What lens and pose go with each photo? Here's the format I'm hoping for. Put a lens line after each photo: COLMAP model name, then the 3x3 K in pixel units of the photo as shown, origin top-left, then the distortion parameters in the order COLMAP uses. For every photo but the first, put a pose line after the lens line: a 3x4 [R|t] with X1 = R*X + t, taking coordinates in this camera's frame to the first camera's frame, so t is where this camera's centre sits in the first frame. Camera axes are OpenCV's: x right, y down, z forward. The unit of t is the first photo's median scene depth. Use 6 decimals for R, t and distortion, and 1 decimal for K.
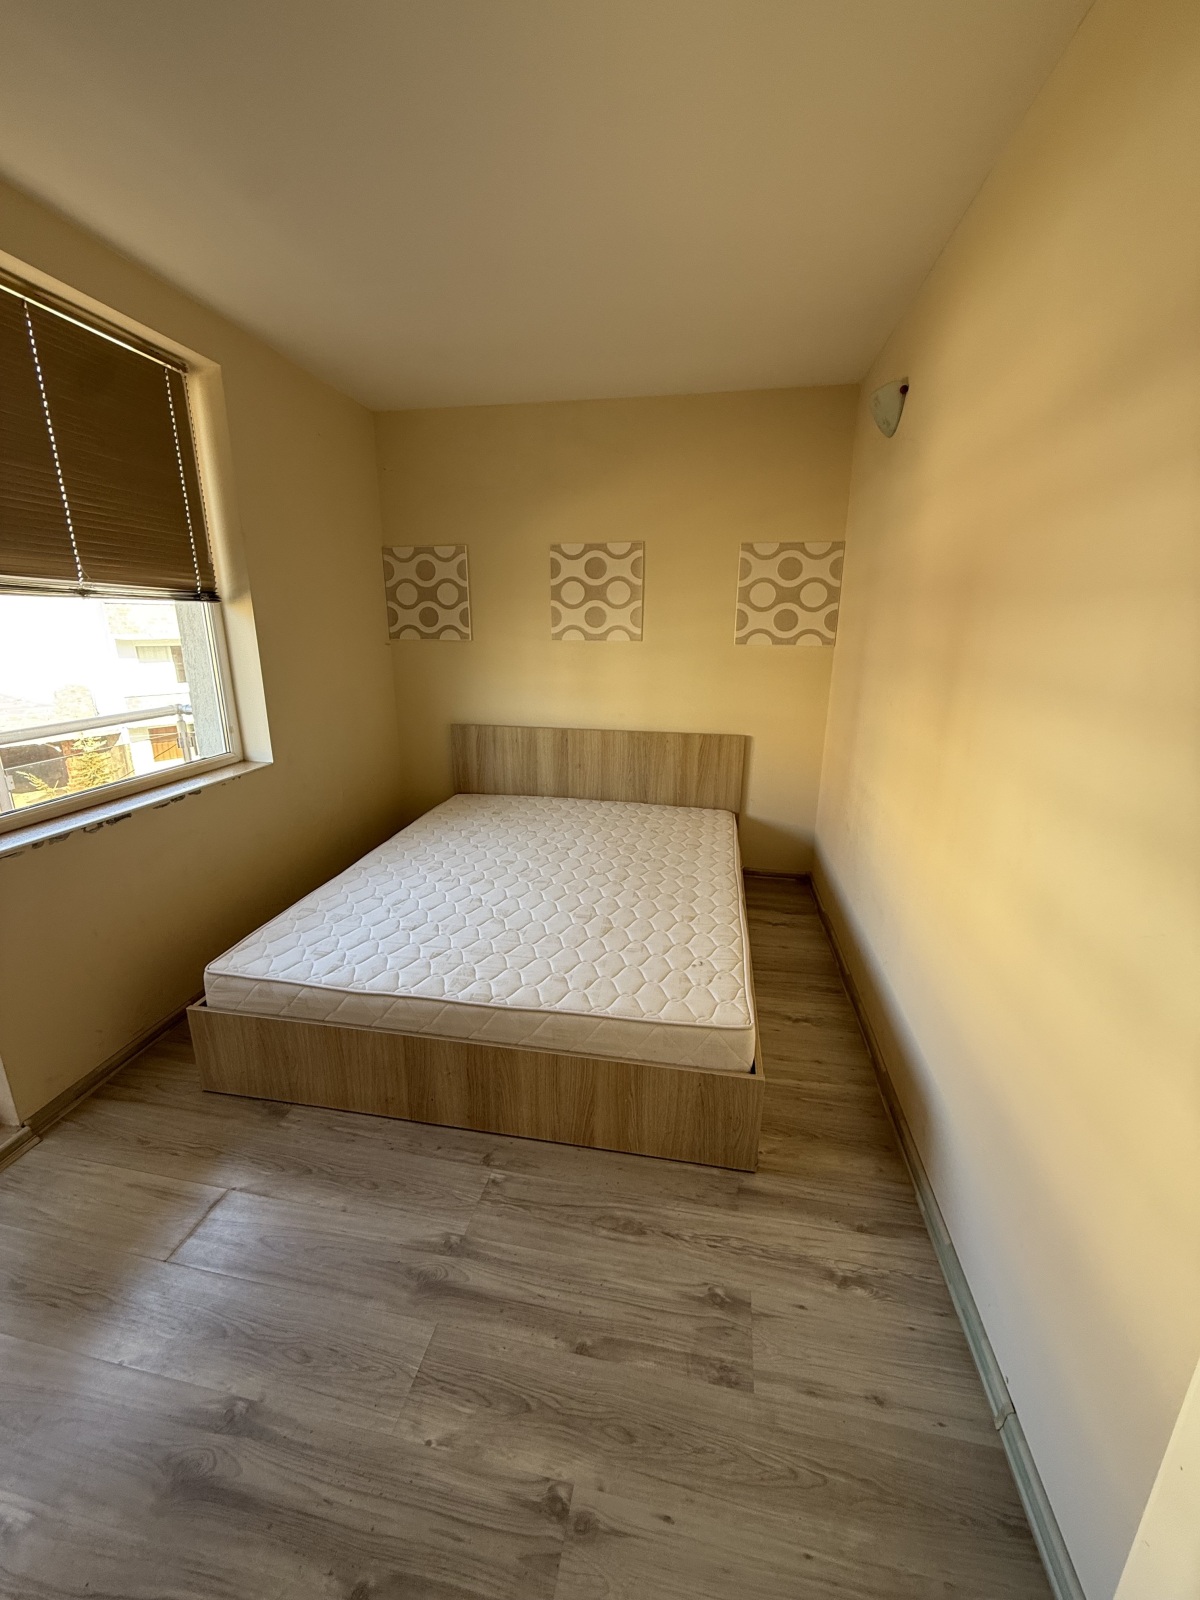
lens RADIAL K [[634.7, 0, 600.0], [0, 634.7, 800.0], [0, 0, 1]] dist [-0.000103, -0.000010]
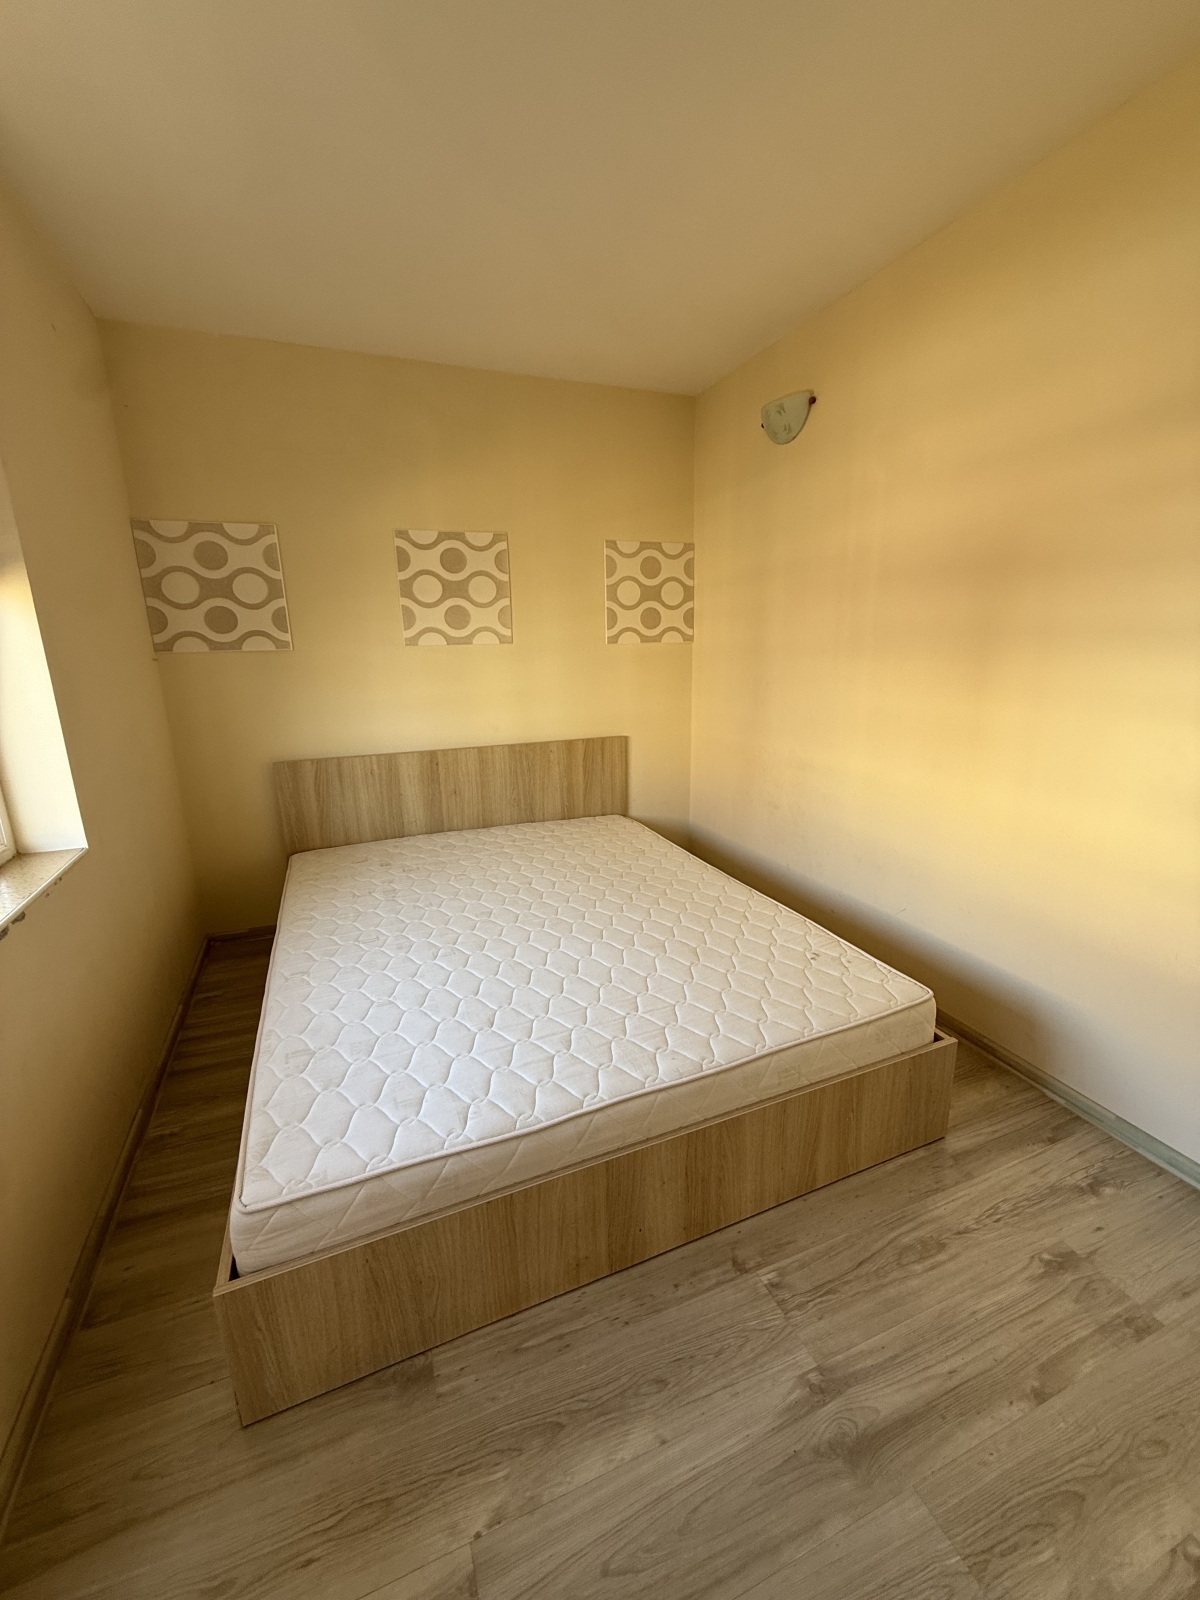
lens RADIAL K [[634.7, 0, 600.0], [0, 634.7, 800.0], [0, 0, 1]] dist [-0.000103, -0.000010]
pose [[0.844509, -0.152514, 0.513366, -0.338096], [0.170005, 0.985357, 0.013071, -0.024018], [-0.507842, 0.076236, 0.858070, 0.191825]]
